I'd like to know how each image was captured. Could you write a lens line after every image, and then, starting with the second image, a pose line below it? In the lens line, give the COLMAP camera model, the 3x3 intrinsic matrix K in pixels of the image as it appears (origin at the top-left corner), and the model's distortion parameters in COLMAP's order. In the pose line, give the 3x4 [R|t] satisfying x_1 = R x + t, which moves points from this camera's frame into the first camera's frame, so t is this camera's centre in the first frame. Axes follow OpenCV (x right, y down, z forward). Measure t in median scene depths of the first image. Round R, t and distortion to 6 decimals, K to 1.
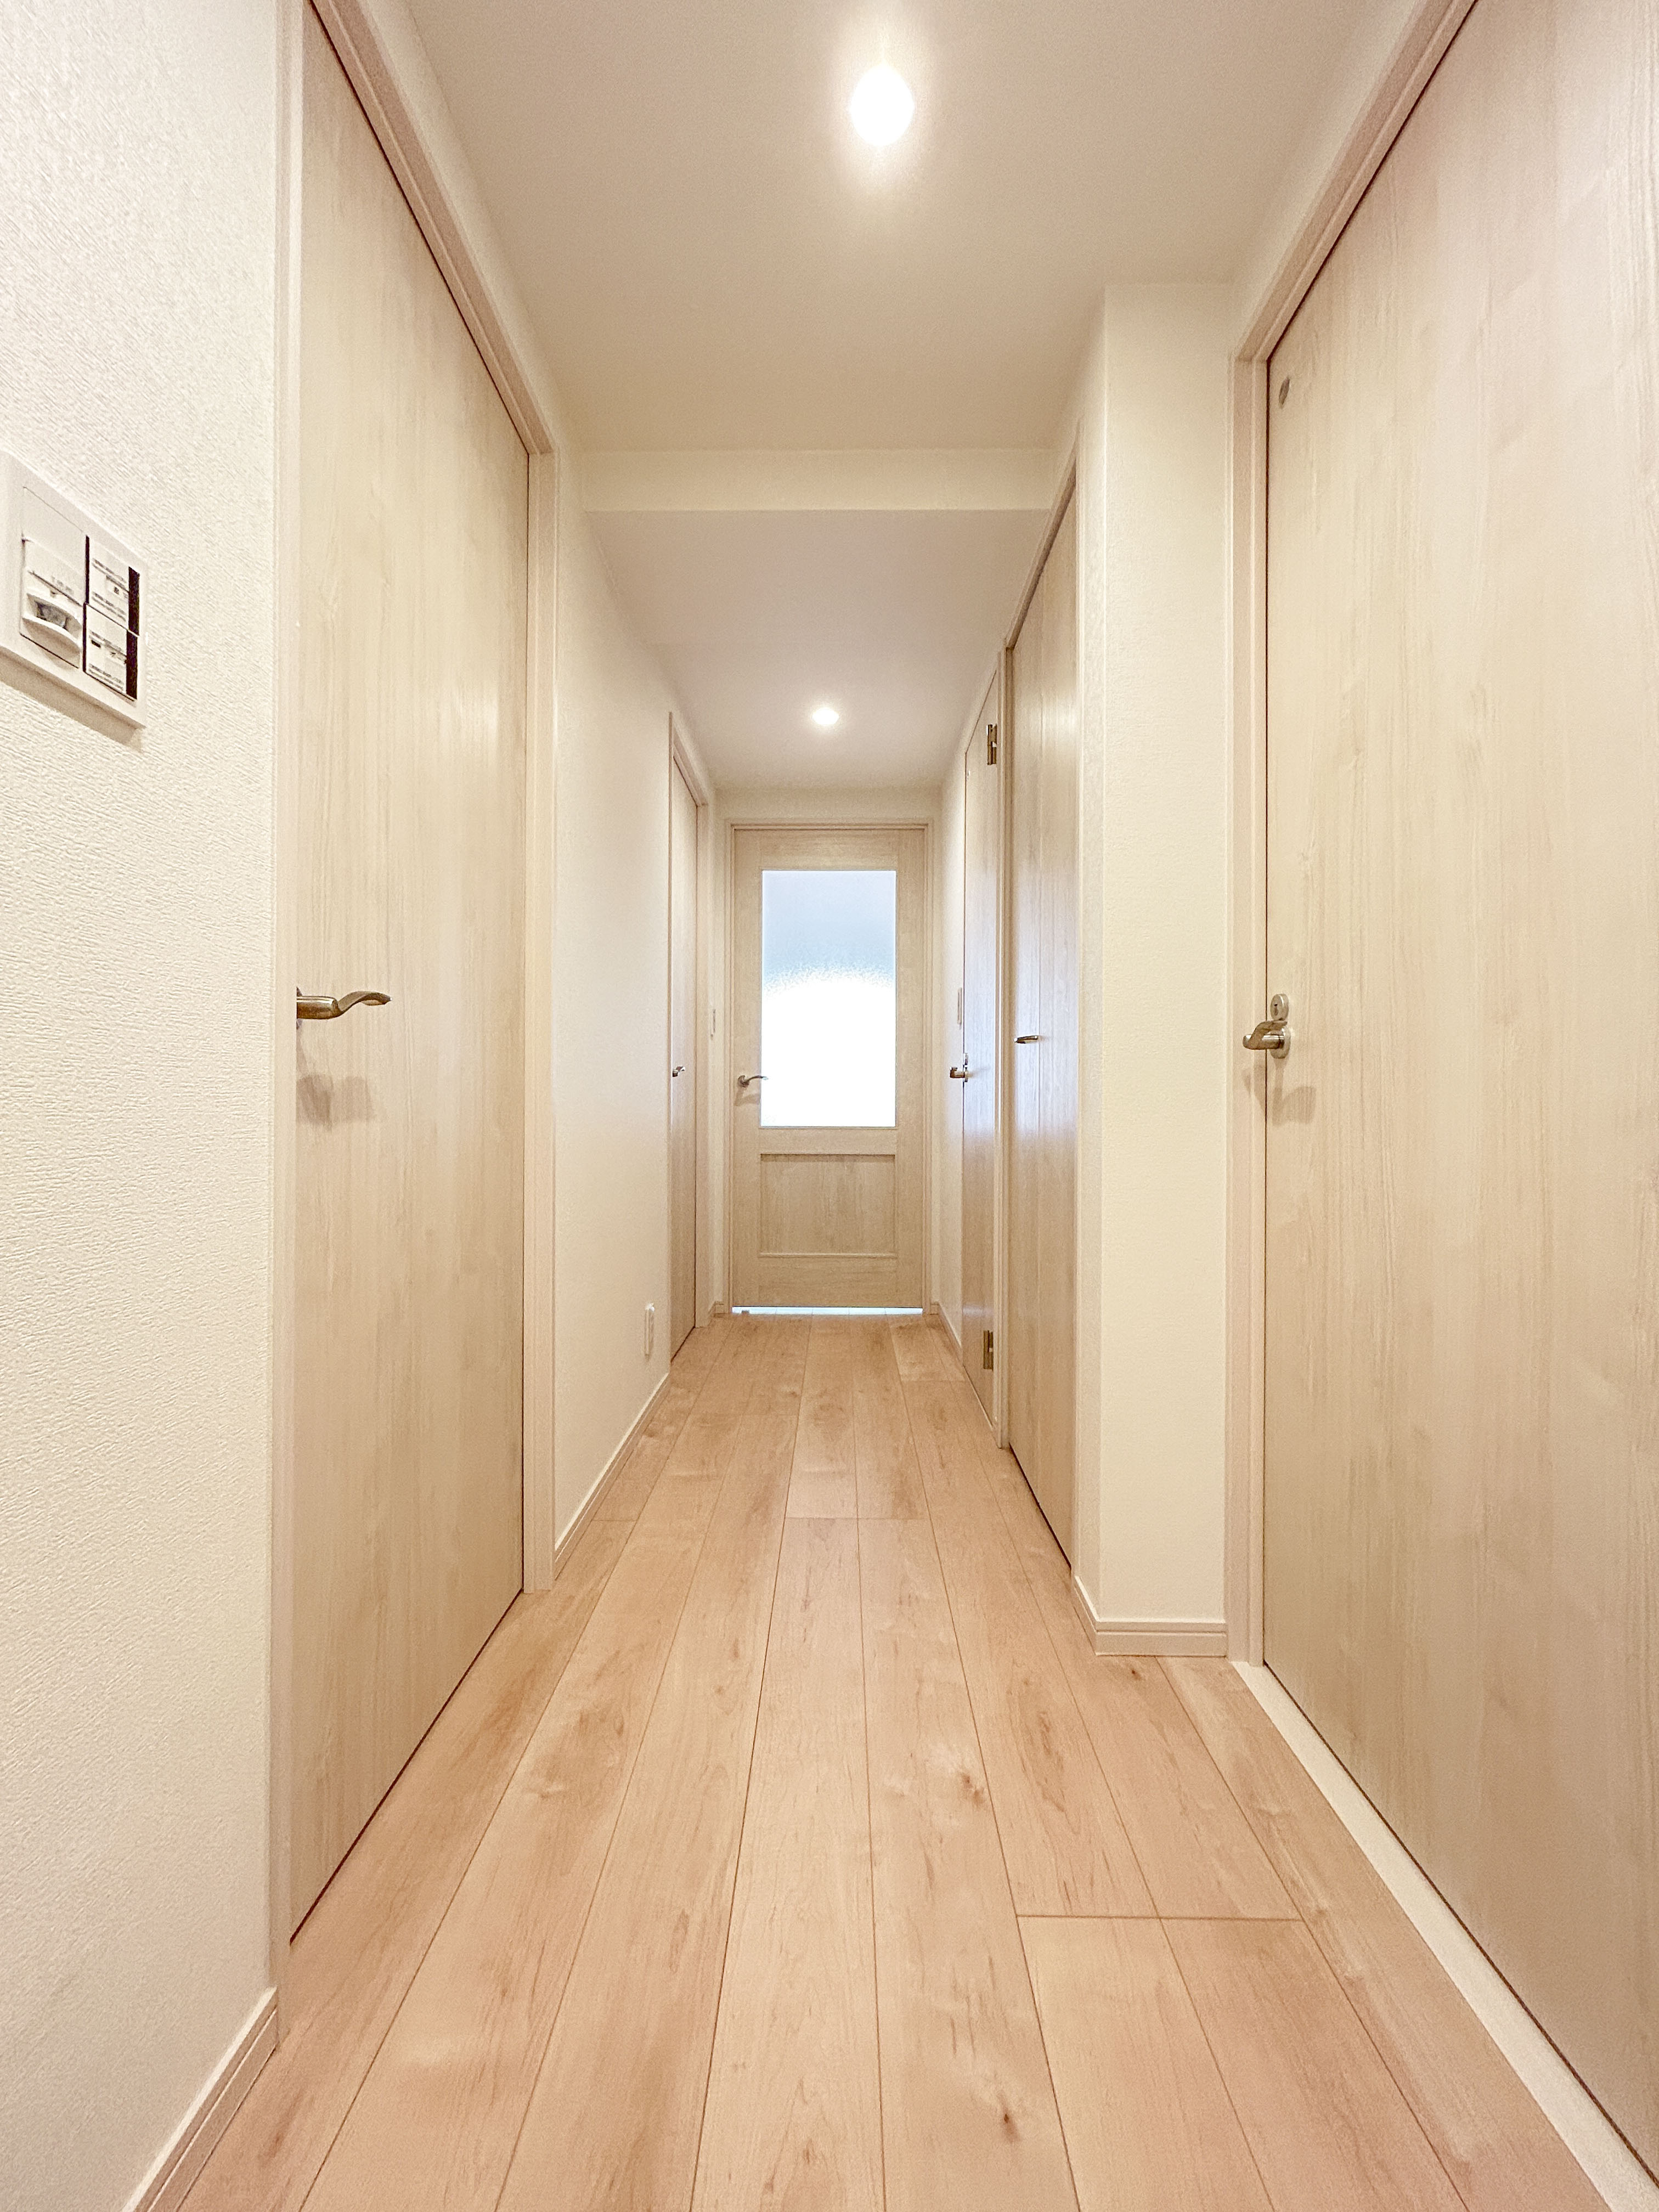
lens RADIAL K [[898.3, 0, 830.3], [0, 898.3, 1103.5], [0, 0, 1]] dist [0.000886, -0.000178]
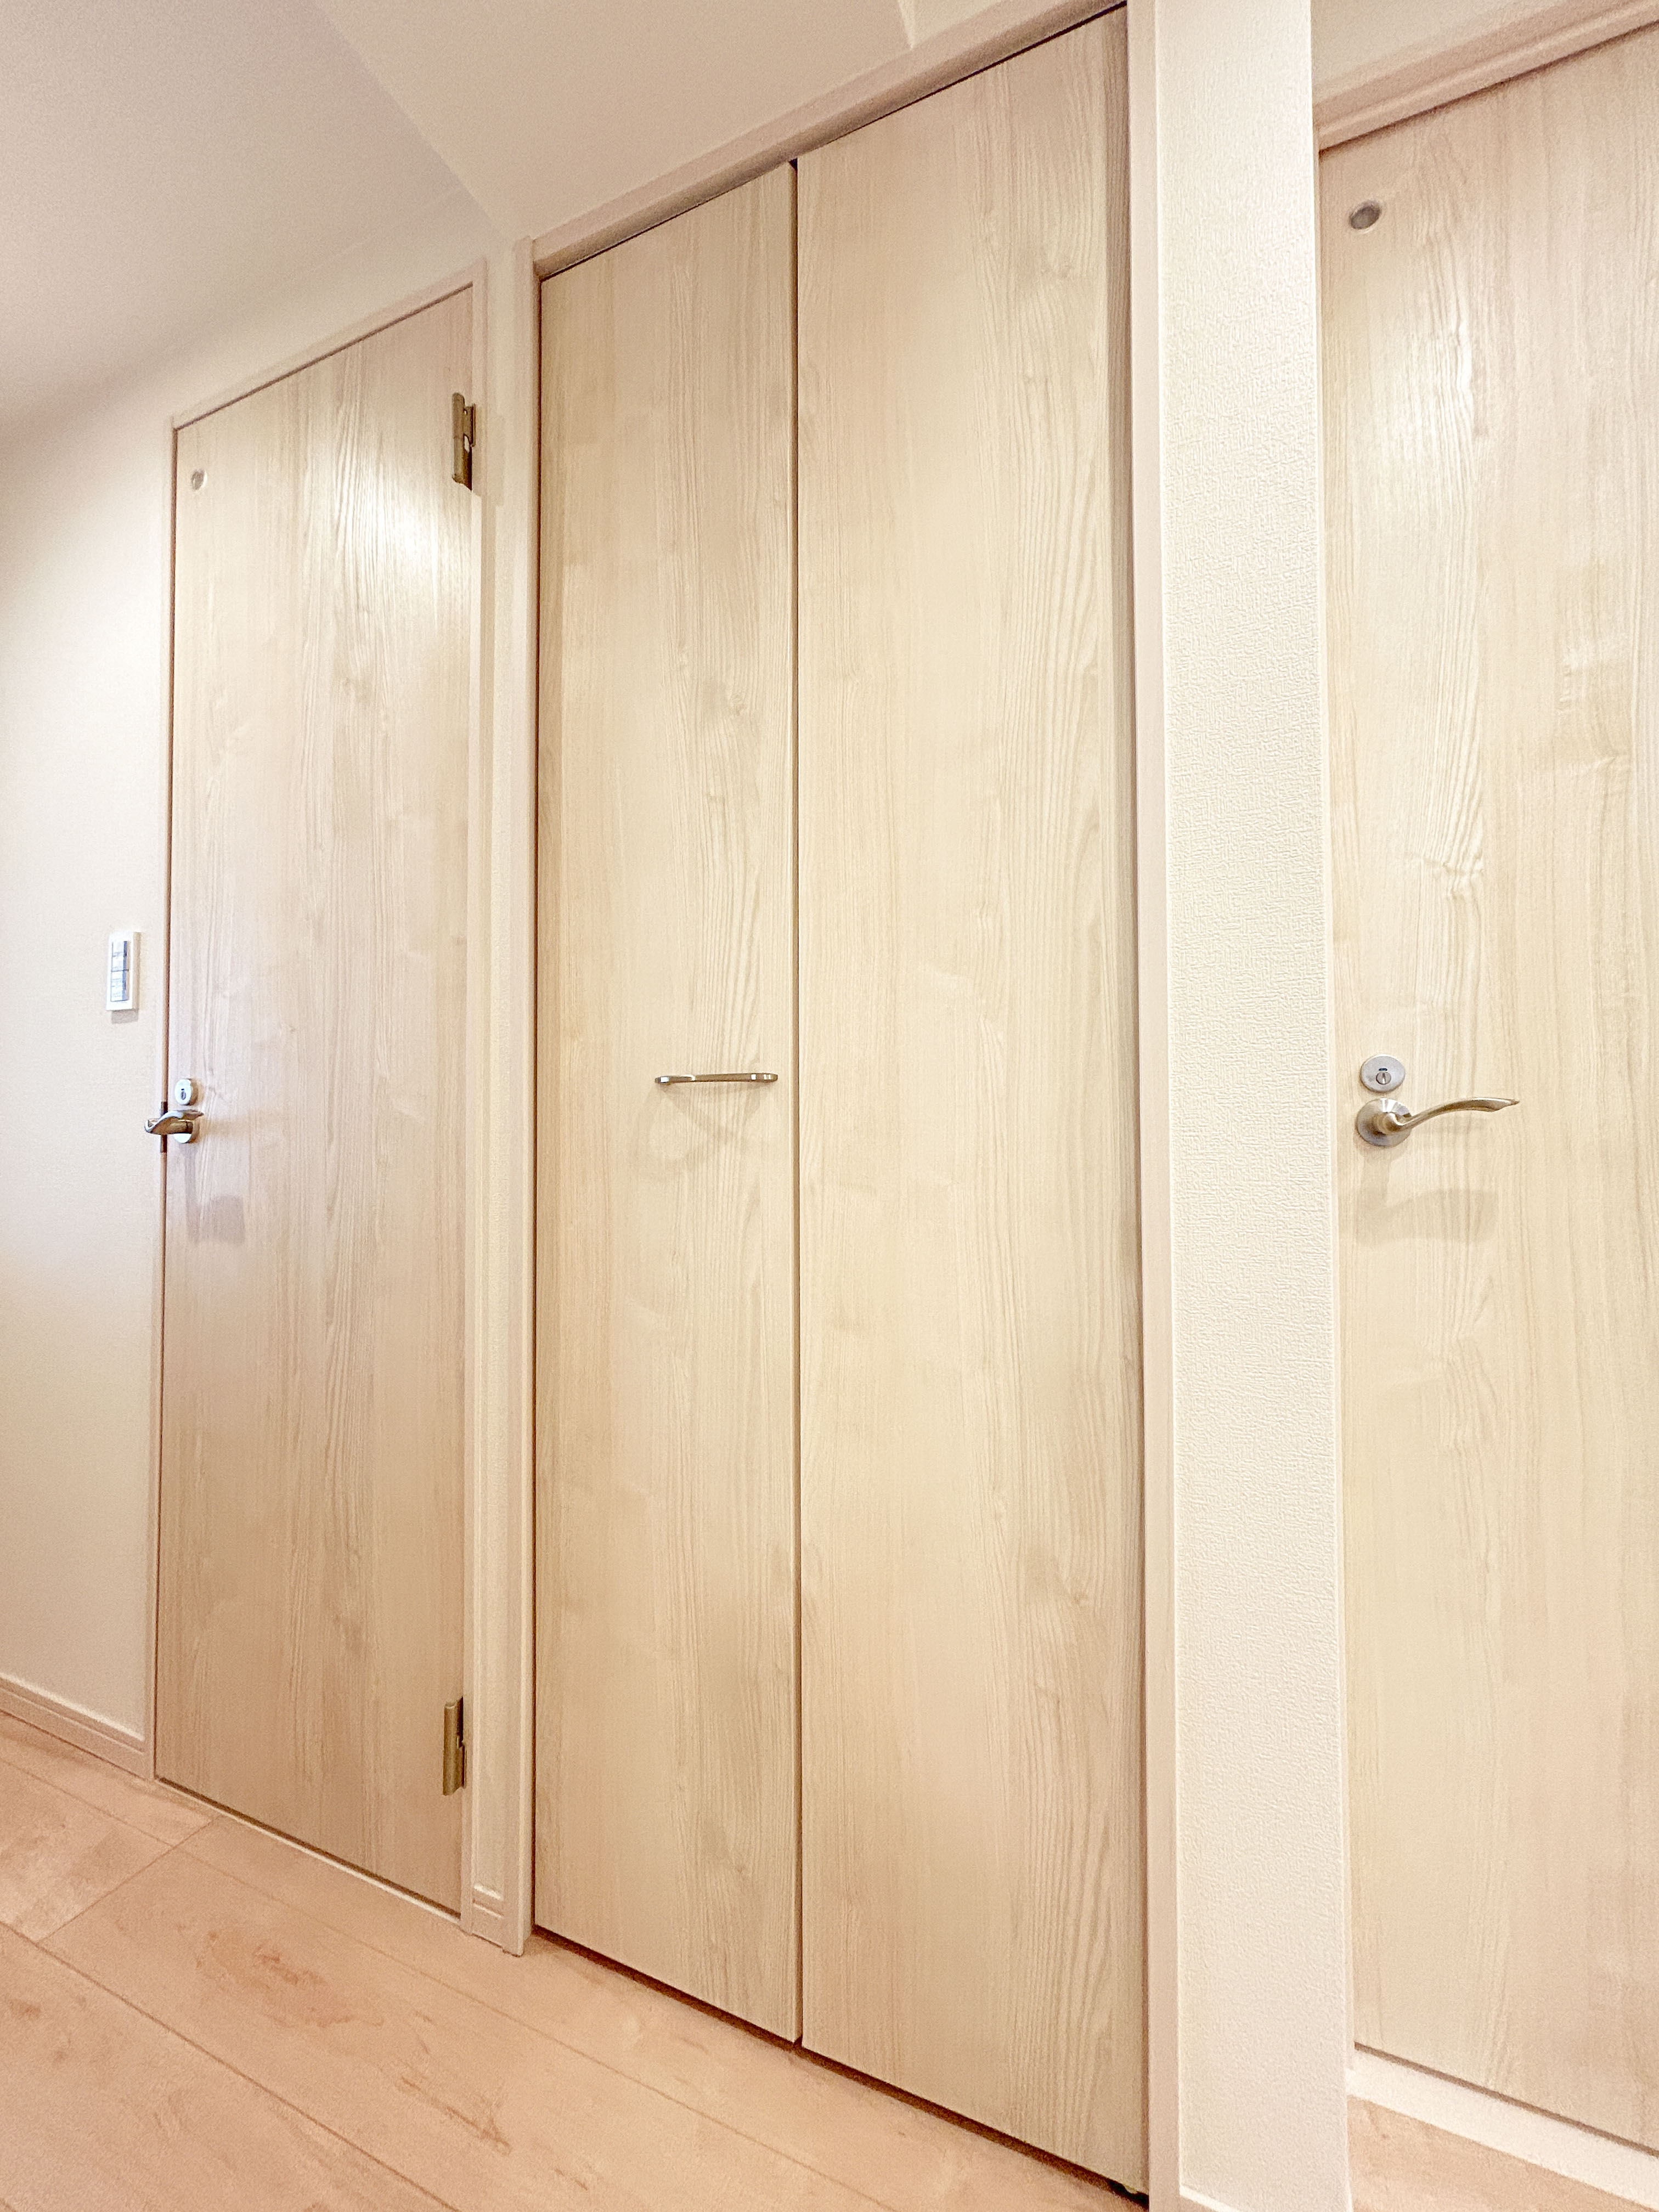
lens RADIAL K [[898.3, 0, 830.8], [0, 898.3, 1107.8], [0, 0, 1]] dist [0.000886, -0.000178]
pose [[0.376555, 0.013100, 0.926302, -0.385092], [0.003459, 0.999873, -0.015546, -0.088308], [-0.926388, 0.009058, 0.376462, 1.421327]]
